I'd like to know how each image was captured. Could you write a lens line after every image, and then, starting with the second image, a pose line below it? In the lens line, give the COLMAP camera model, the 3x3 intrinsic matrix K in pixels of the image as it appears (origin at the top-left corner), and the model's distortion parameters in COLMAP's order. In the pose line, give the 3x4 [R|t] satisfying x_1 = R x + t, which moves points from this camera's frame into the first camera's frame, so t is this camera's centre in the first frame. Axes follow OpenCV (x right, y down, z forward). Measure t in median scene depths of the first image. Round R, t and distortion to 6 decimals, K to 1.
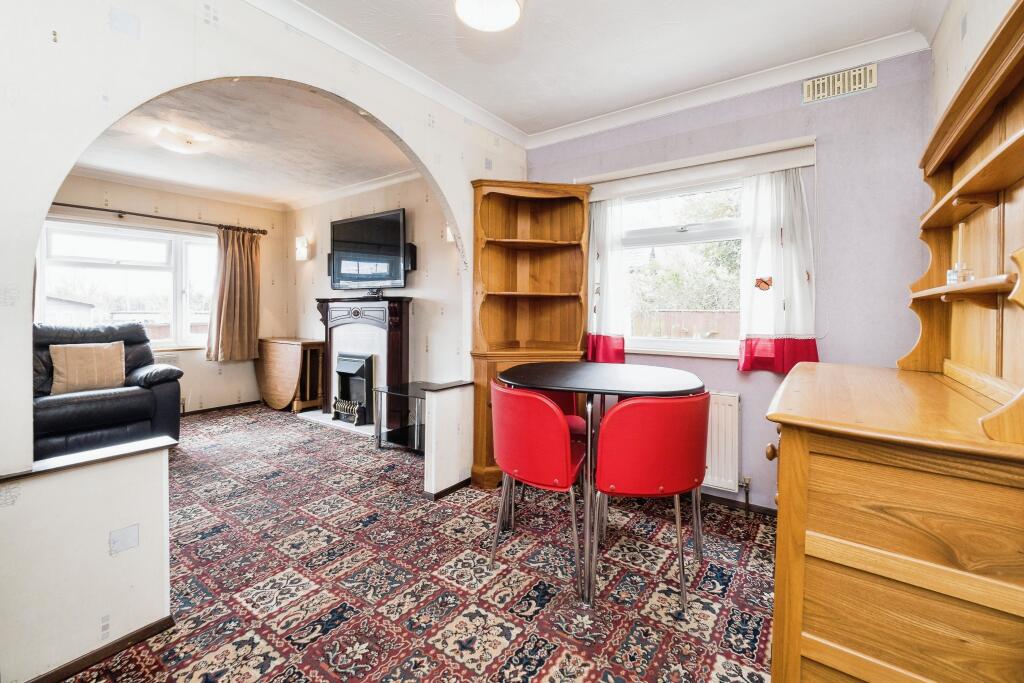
lens RADIAL K [[436.4, 0, 508.4], [0, 436.4, 308.0], [0, 0, 1]] dist [-0.000763, 0.000176]
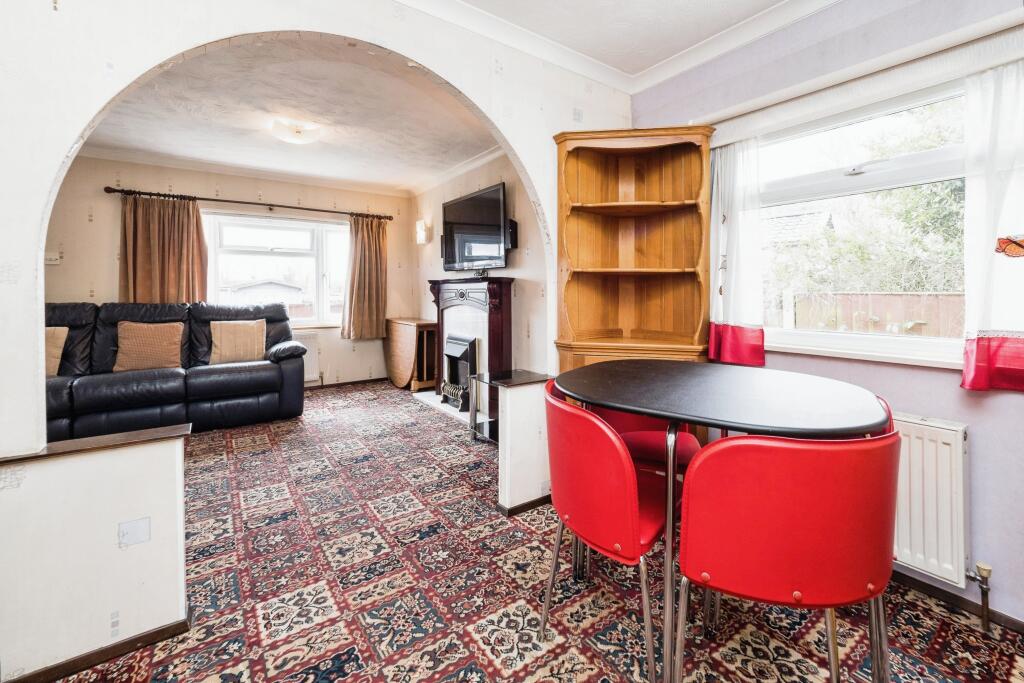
lens RADIAL K [[433.3, 0, 515.9], [0, 433.3, 286.6], [0, 0, 1]] dist [-0.002796, 0.000177]
pose [[0.949604, -0.002925, -0.313438, 0.102946], [0.000051, 0.999958, -0.009176, 0.003490], [0.313452, 0.008698, 0.949564, 0.192860]]
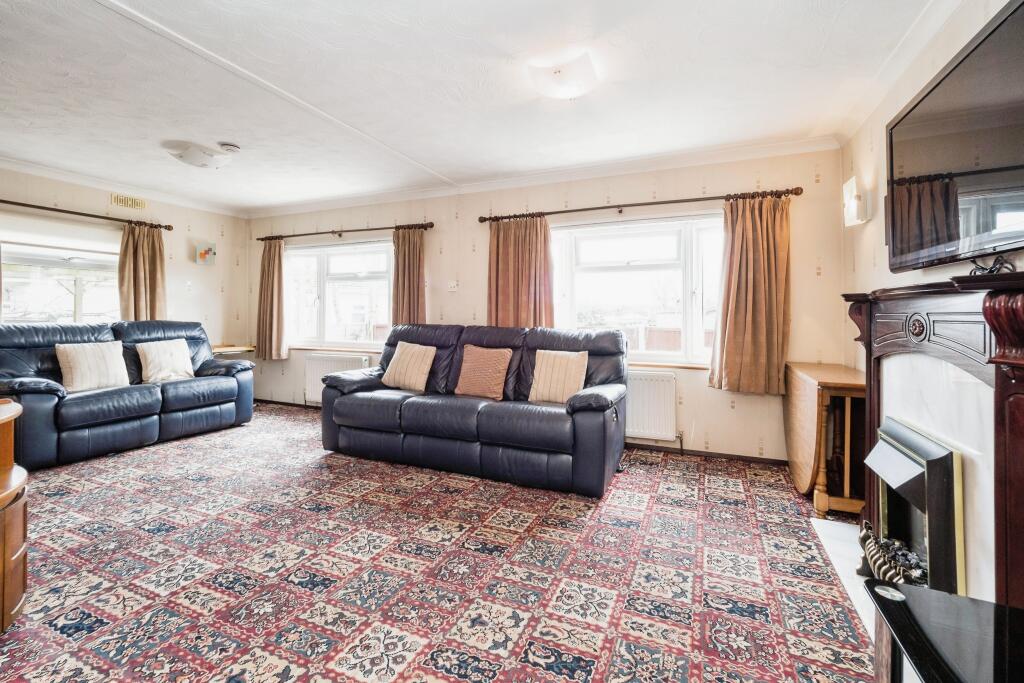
lens RADIAL K [[432.8, 0, 514.3], [0, 432.8, 316.4], [0, 0, 1]] dist [-0.026018, 0.000044]
pose [[0.212363, 0.007107, -0.977165, -0.102233], [-0.004101, 0.999971, 0.006382, 0.001620], [0.977182, 0.002652, 0.212386, 0.898059]]
